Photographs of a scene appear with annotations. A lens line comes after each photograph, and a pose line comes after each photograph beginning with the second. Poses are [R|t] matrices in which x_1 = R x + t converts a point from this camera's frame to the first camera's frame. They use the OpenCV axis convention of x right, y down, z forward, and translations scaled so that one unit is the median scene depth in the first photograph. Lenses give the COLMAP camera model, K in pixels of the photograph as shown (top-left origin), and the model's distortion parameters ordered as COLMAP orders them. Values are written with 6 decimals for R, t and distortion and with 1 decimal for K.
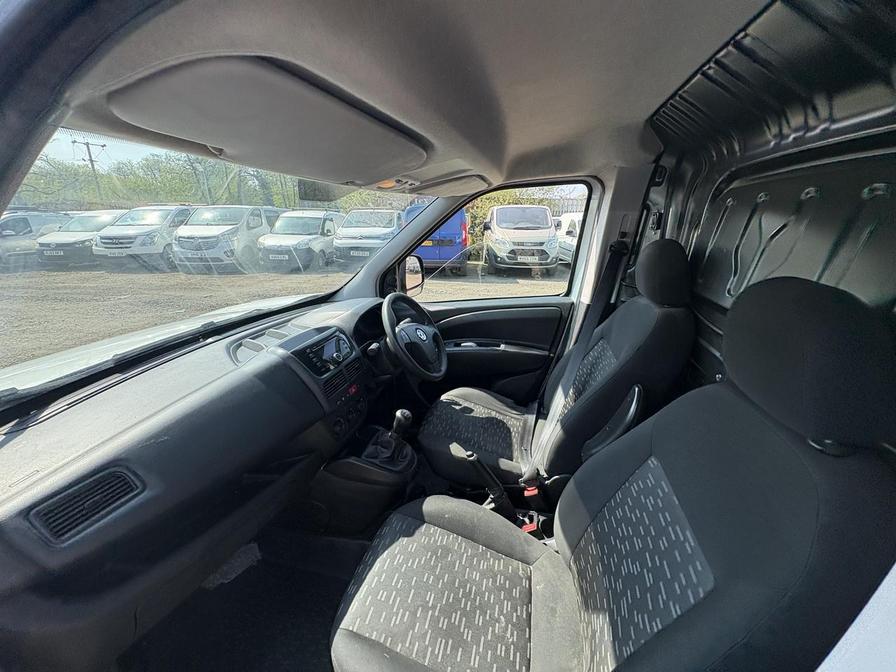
lens RADIAL K [[358.6, 0, 447.8], [0, 358.6, 336.2], [0, 0, 1]] dist [0.000863, 0.000231]
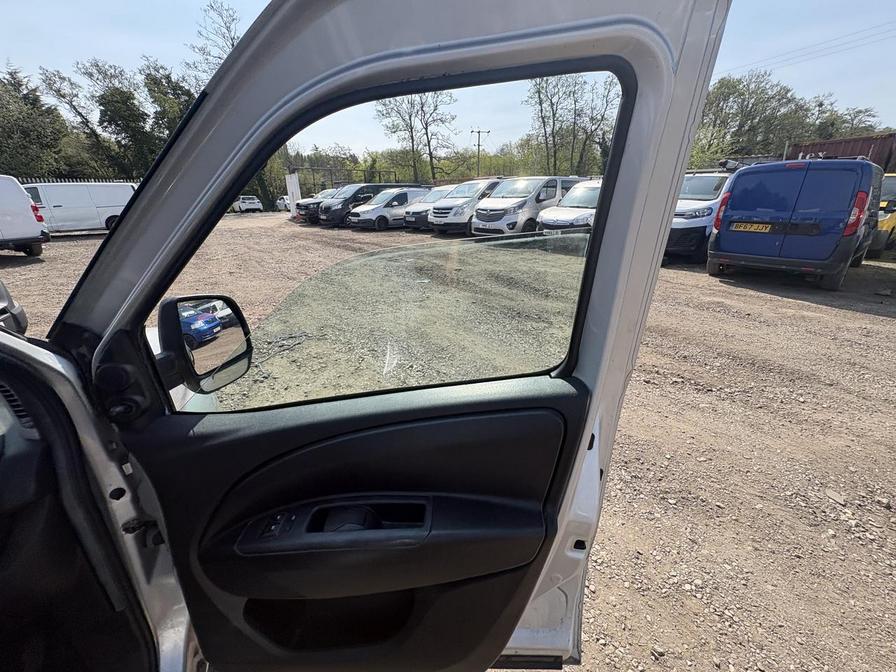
lens RADIAL K [[358.6, 0, 448.3], [0, 358.6, 335.7], [0, 0, 1]] dist [0.000863, 0.000231]
pose [[0.662261, 0.267103, -0.700047, 0.390525], [-0.214365, 0.962792, 0.164559, -0.386470], [0.717954, 0.041085, 0.694877, 1.133142]]
